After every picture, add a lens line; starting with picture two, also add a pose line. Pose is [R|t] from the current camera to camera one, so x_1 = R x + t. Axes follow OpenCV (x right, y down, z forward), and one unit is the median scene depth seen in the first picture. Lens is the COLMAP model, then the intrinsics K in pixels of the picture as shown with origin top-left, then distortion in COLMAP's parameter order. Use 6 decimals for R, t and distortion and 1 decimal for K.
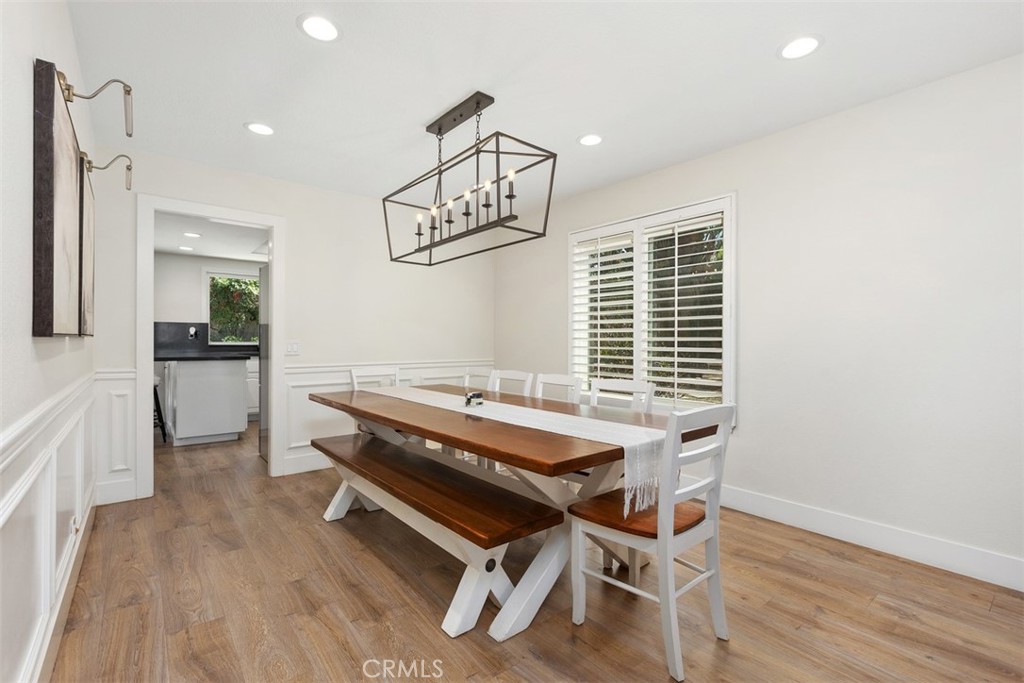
lens RADIAL K [[463.8, 0, 508.6], [0, 463.8, 337.5], [0, 0, 1]] dist [0.002001, 0.000055]
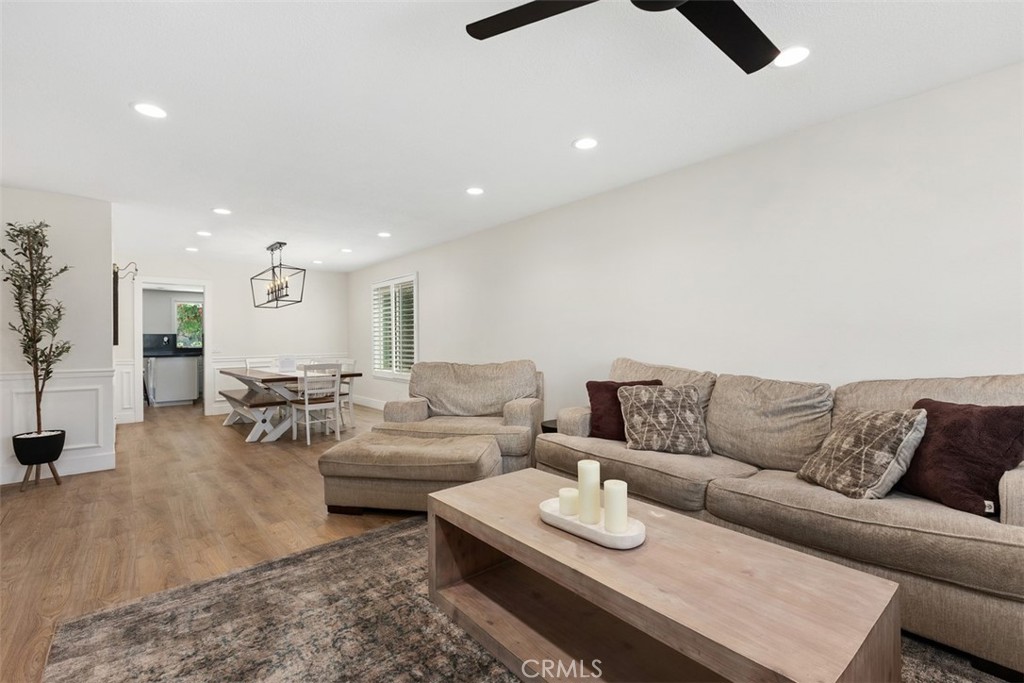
lens RADIAL K [[463.8, 0, 508.6], [0, 463.8, 337.5], [0, 0, 1]] dist [0.002001, 0.000055]
pose [[0.999418, -0.021883, 0.026170, 0.792509], [0.021816, 0.999758, 0.002867, -0.005294], [-0.026227, -0.002295, 0.999653, -1.086517]]
